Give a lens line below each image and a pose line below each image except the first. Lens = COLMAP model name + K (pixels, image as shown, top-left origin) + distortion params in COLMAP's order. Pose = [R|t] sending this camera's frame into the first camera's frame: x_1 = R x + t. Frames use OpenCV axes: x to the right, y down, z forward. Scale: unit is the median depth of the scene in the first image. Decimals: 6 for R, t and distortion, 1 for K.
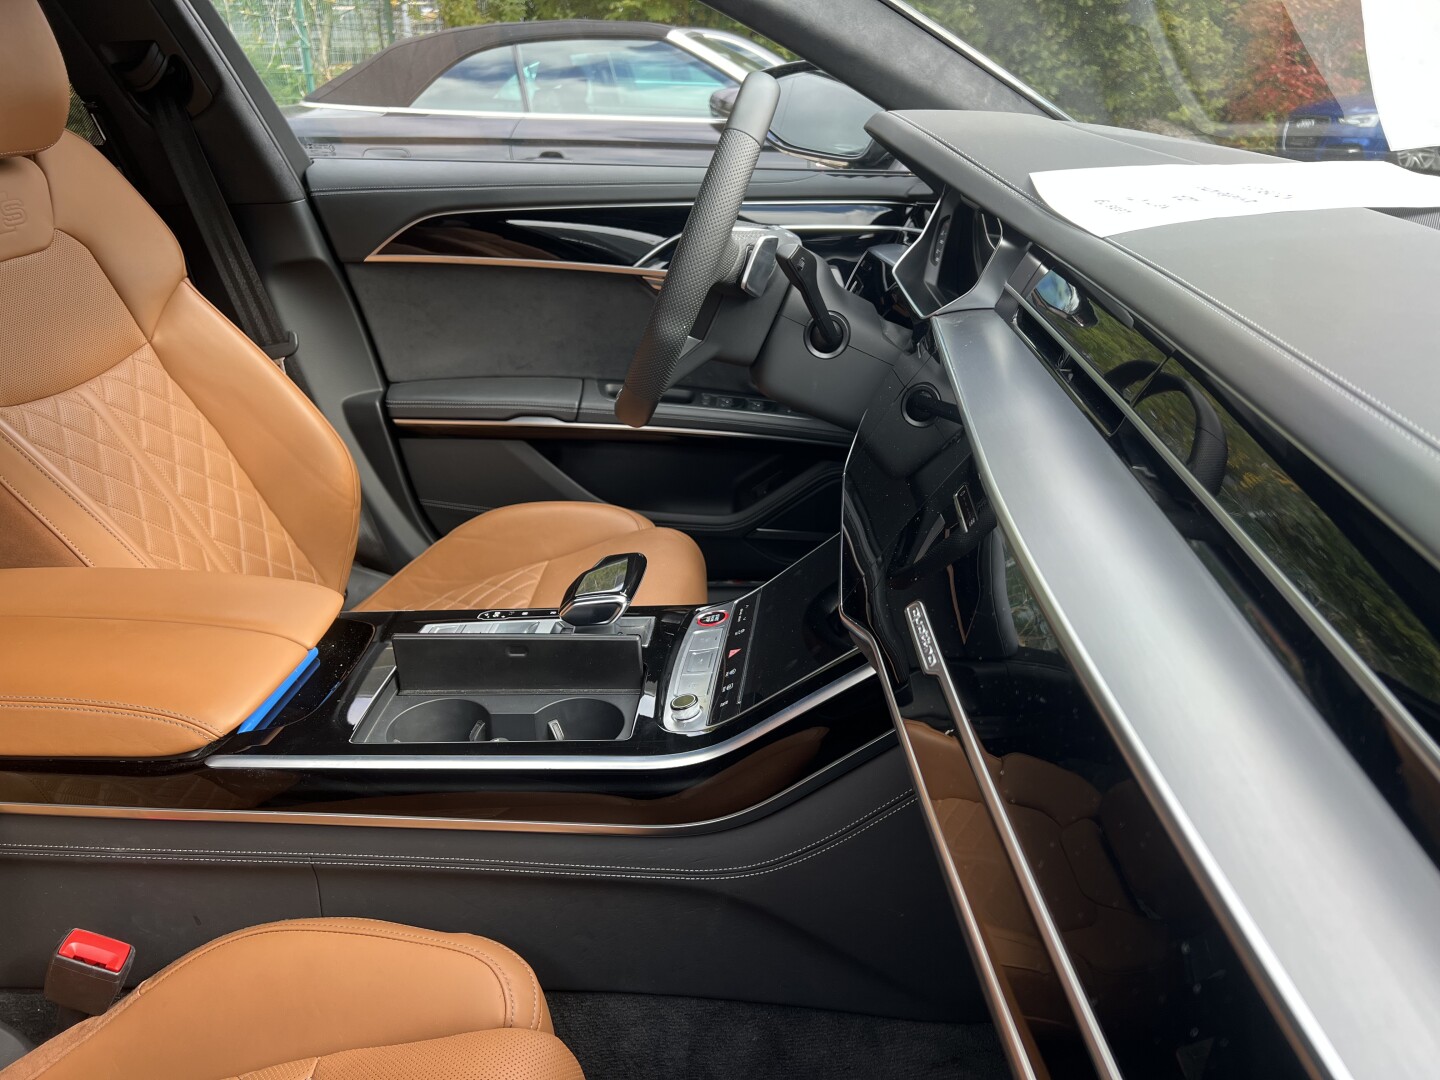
lens RADIAL K [[1095.6, 0, 743.1], [0, 1095.6, 576.7], [0, 0, 1]] dist [0.048621, -0.060665]
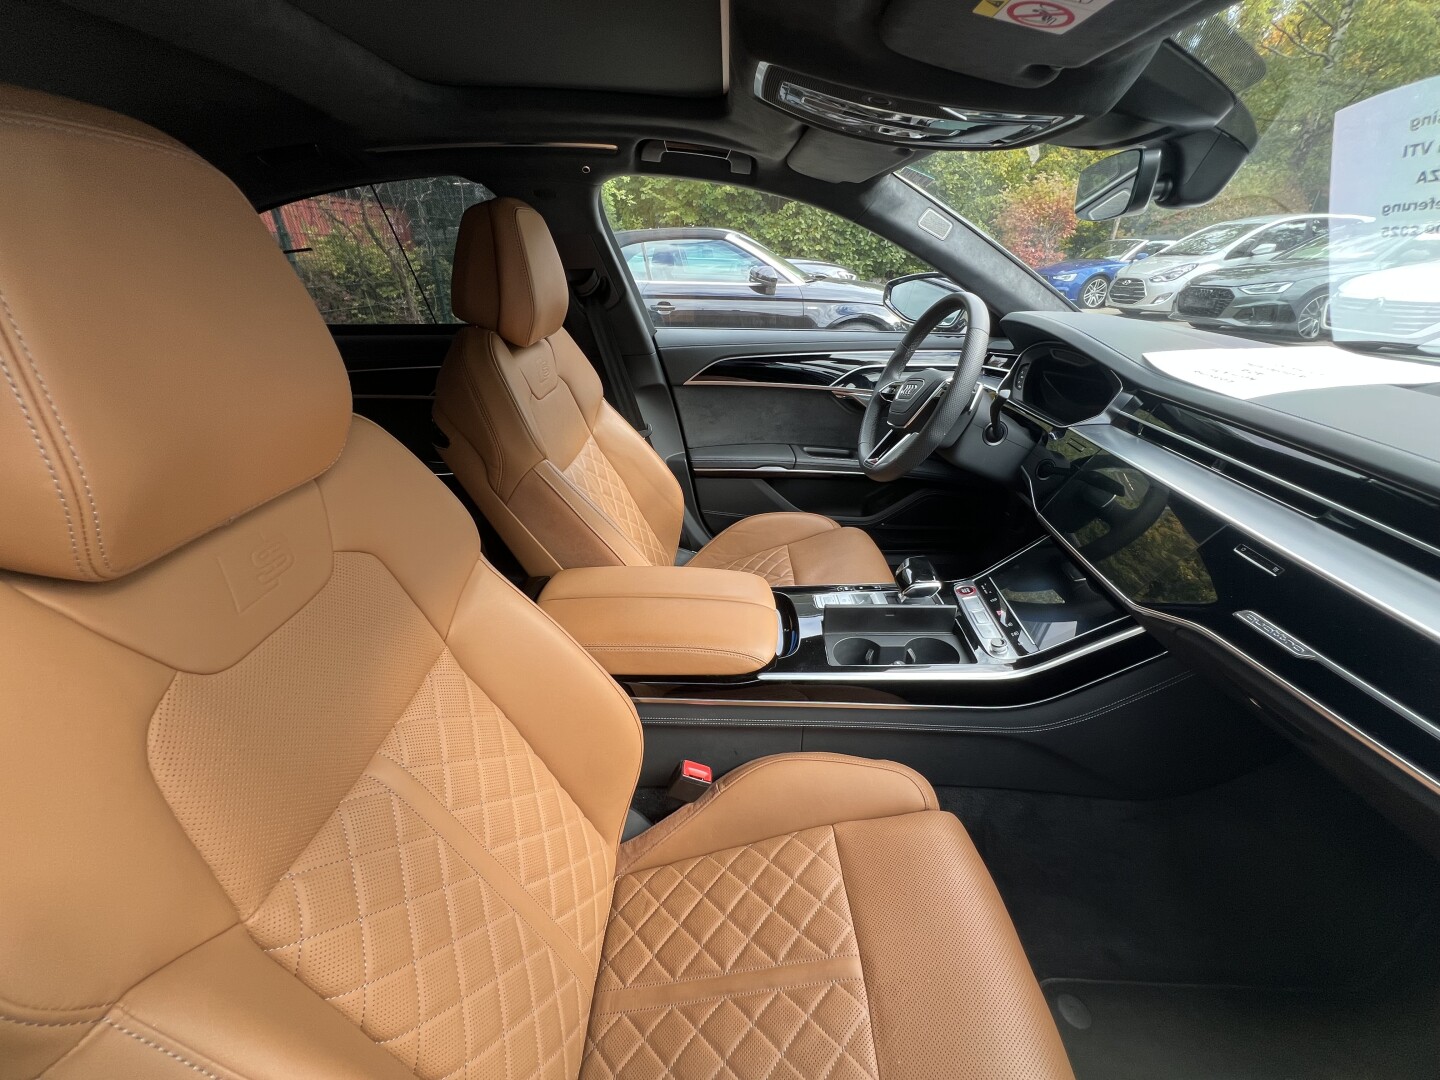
lens RADIAL K [[577.0, 0, 727.5], [0, 577.0, 561.8], [0, 0, 1]] dist [-0.002546, -0.000133]
pose [[0.999811, -0.012568, 0.014835, -0.317225], [0.011495, 0.997456, 0.070356, -0.060086], [-0.015681, -0.070172, 0.997412, 0.004938]]
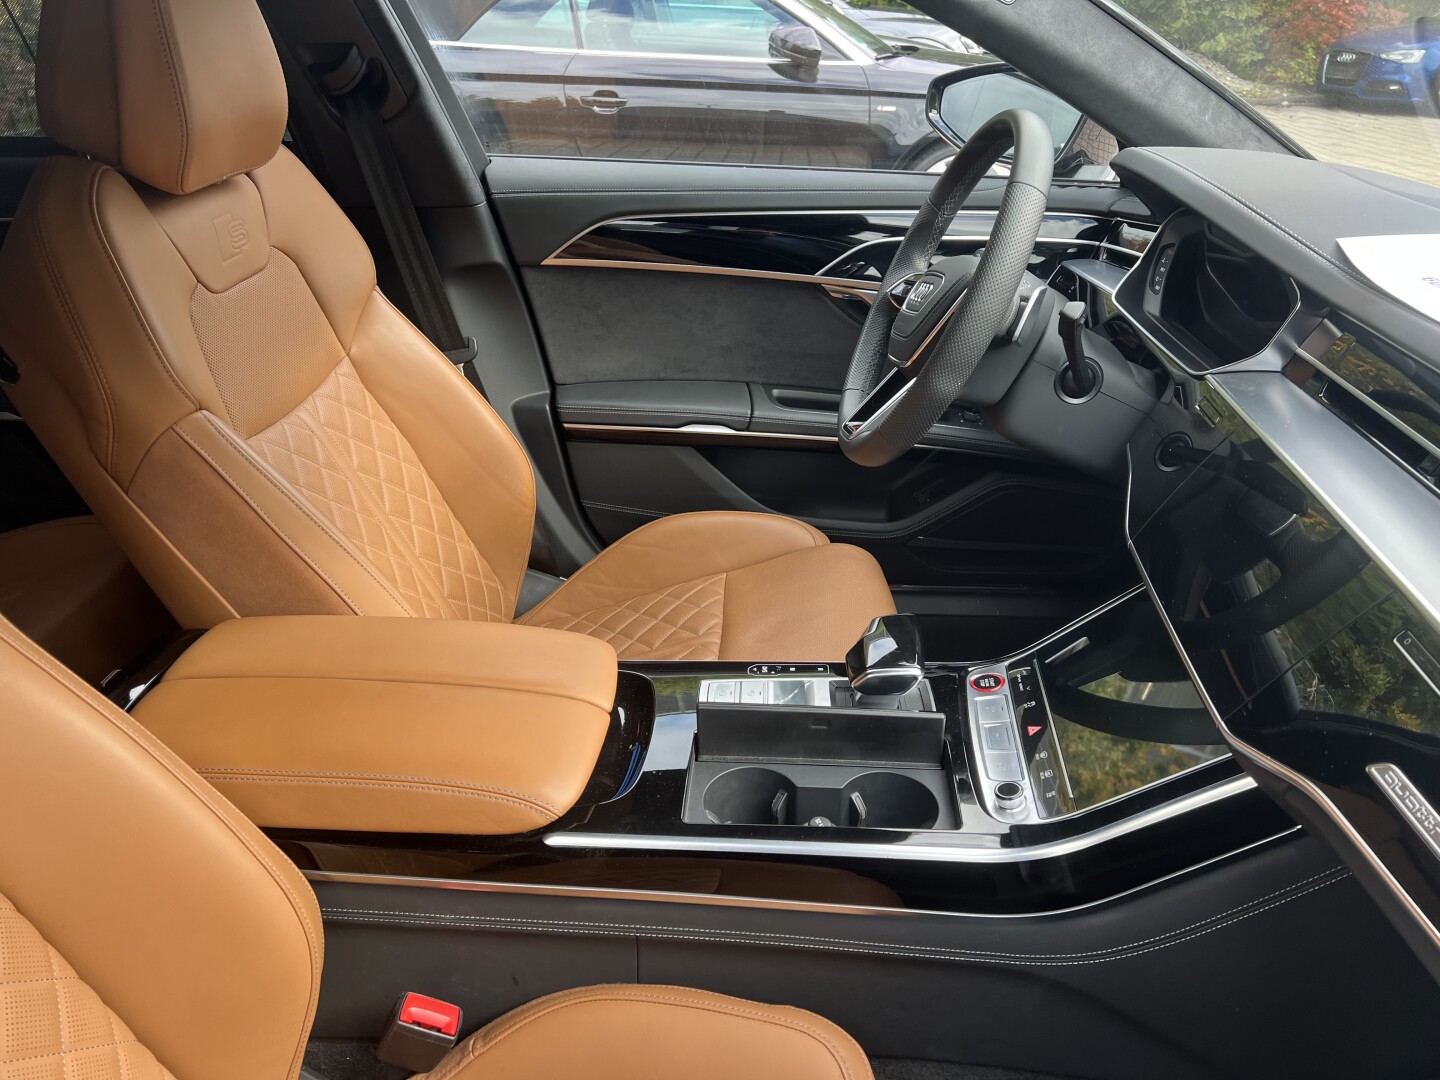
lens RADIAL K [[1084.3, 0, 731.1], [0, 1084.3, 580.3], [0, 0, 1]] dist [0.051082, -0.060802]
pose [[0.999816, 0.018248, -0.005868, -0.178970], [-0.017782, 0.997275, 0.071600, -0.084662], [0.007159, -0.071483, 0.997416, 0.007106]]
